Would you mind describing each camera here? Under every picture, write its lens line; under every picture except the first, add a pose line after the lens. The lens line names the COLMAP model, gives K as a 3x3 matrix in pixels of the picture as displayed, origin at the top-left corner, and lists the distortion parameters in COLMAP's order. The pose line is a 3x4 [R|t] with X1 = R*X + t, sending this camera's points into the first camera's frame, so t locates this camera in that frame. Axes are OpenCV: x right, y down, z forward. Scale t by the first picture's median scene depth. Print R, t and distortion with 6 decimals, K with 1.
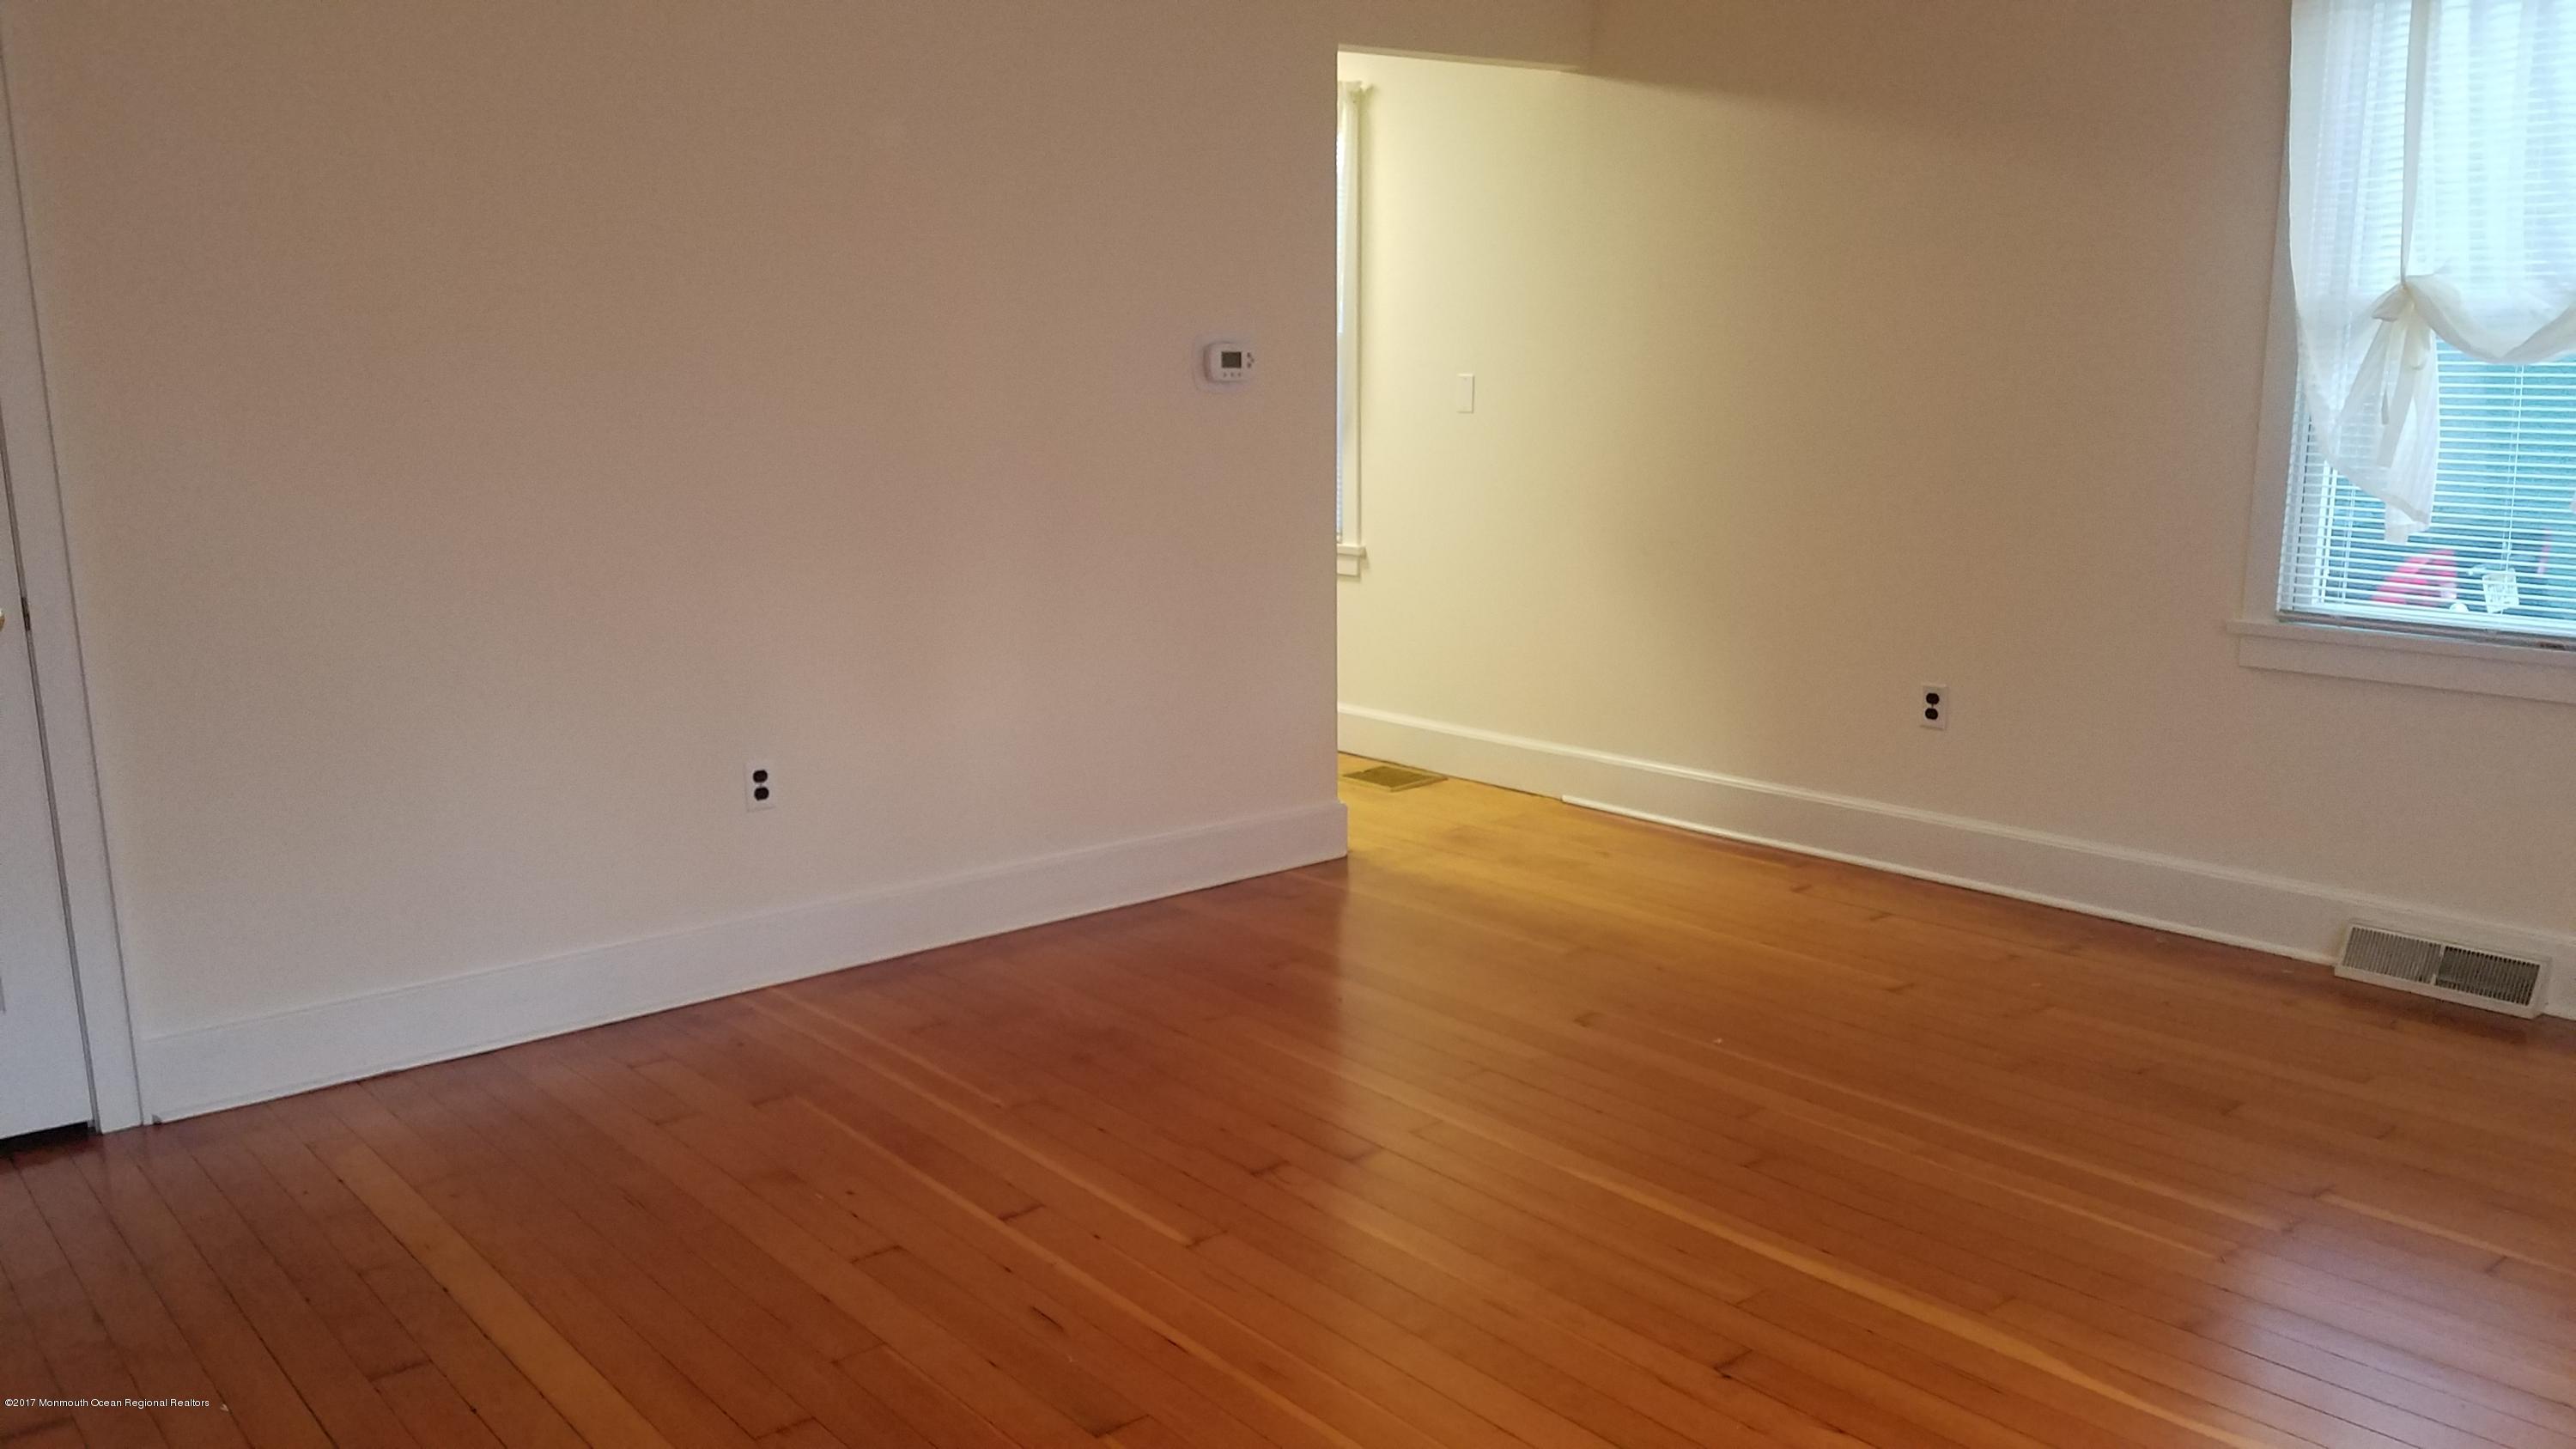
lens RADIAL K [[1925.7, 0, 1262.3], [0, 1925.7, 725.4], [0, 0, 1]] dist [0.021352, -0.002331]
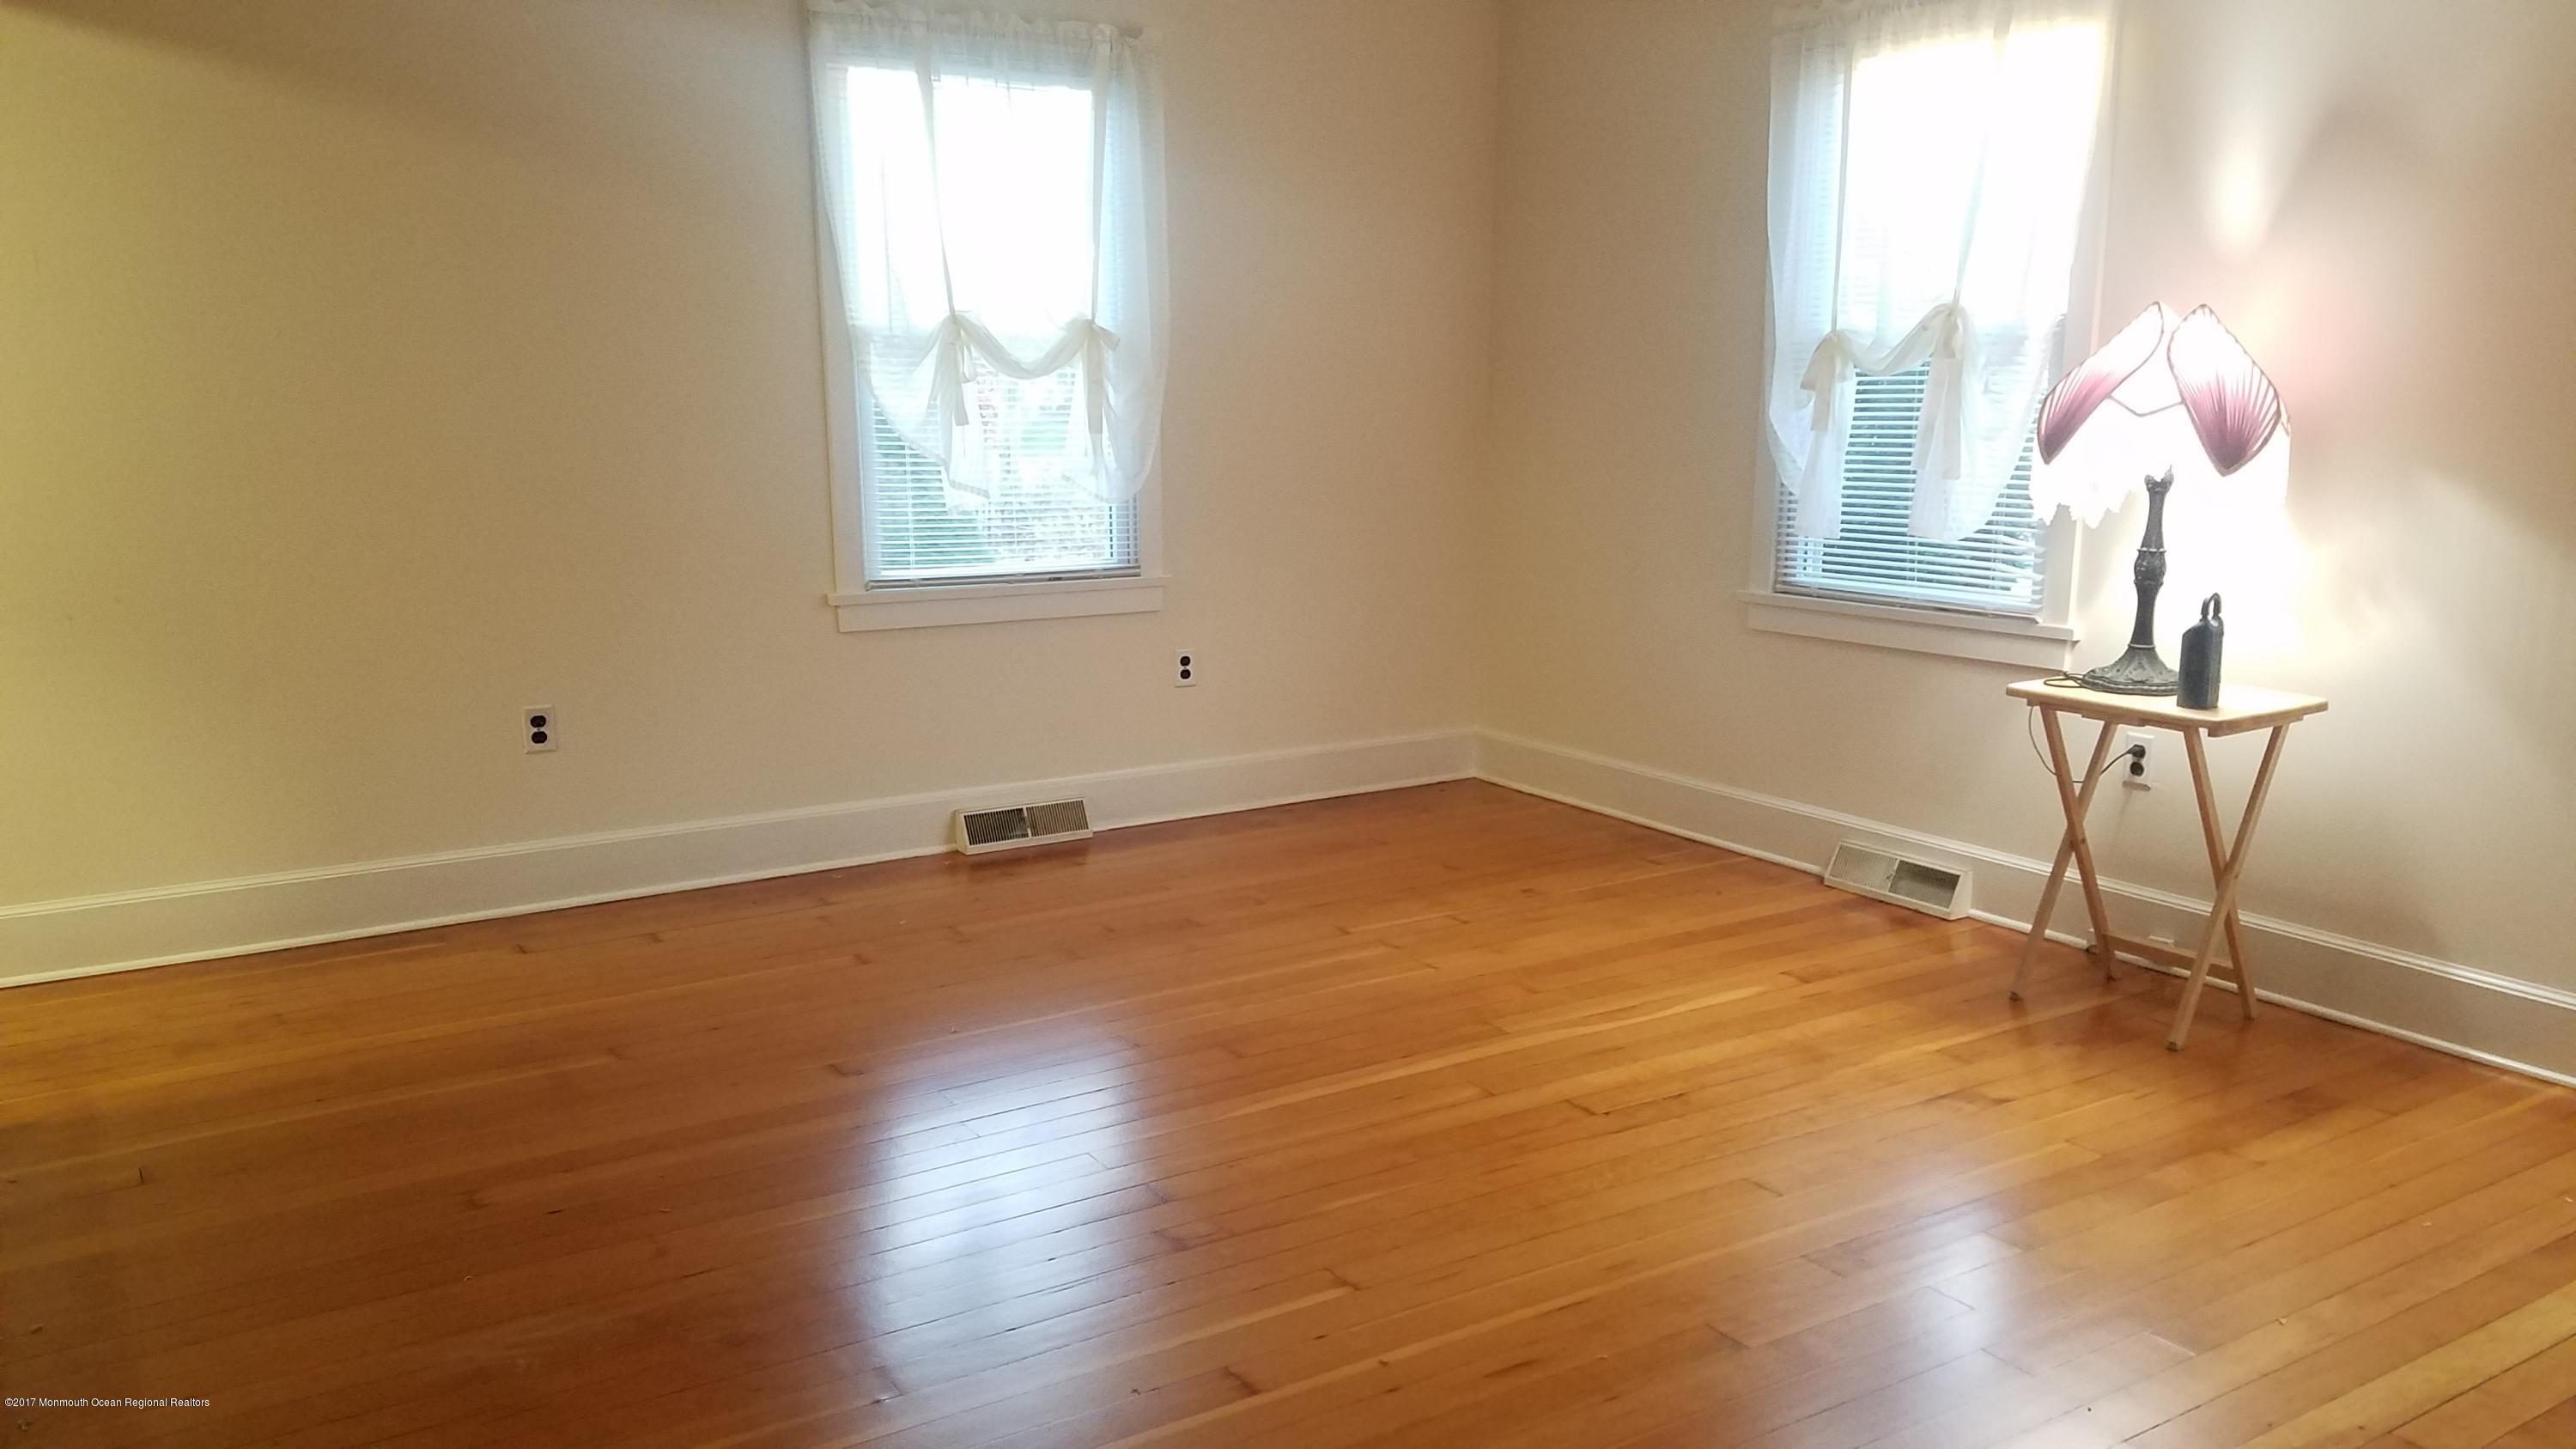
lens RADIAL K [[1925.7, 0, 1261.6], [0, 1925.7, 722.6], [0, 0, 1]] dist [0.021352, -0.002331]
pose [[0.089260, -0.155898, 0.983732, -0.687707], [0.175785, 0.974636, 0.138506, -0.101370], [-0.980373, 0.160563, 0.114401, 0.665672]]
